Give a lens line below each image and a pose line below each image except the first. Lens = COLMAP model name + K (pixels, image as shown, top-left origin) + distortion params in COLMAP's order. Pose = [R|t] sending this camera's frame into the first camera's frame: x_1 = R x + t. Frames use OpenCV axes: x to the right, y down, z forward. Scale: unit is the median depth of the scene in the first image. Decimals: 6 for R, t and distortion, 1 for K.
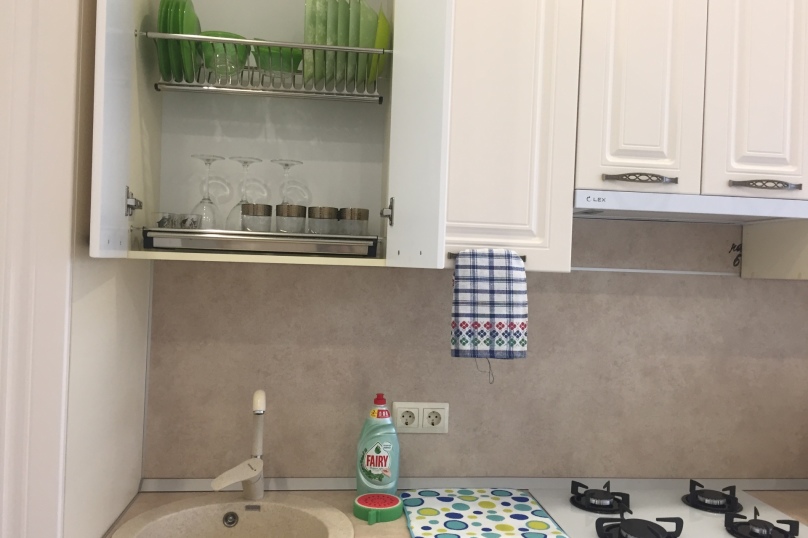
lens RADIAL K [[688.6, 0, 405.8], [0, 688.6, 268.0], [0, 0, 1]] dist [0.093917, -0.169155]
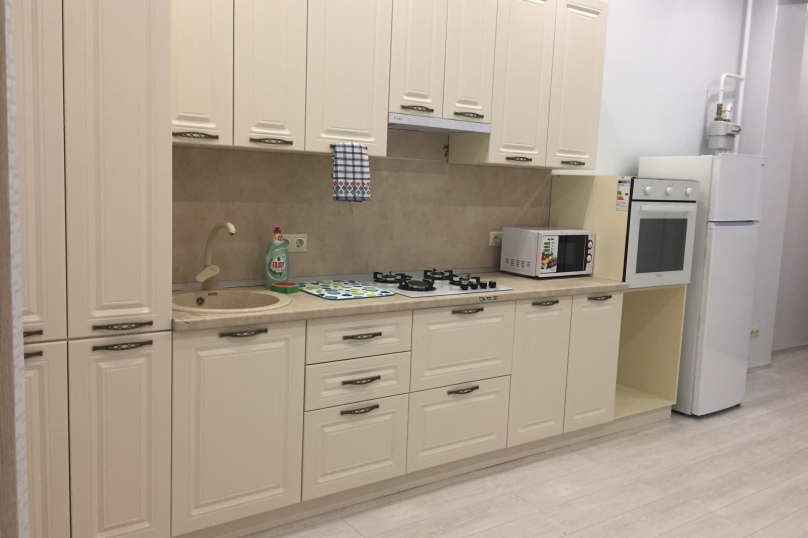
lens RADIAL K [[688.6, 0, 405.8], [0, 688.6, 268.0], [0, 0, 1]] dist [0.093917, -0.169155]
pose [[0.870601, -0.059391, 0.488392, -0.689692], [-0.010184, 0.990299, 0.138580, 0.047388], [-0.491885, -0.125622, 0.861550, -0.739429]]
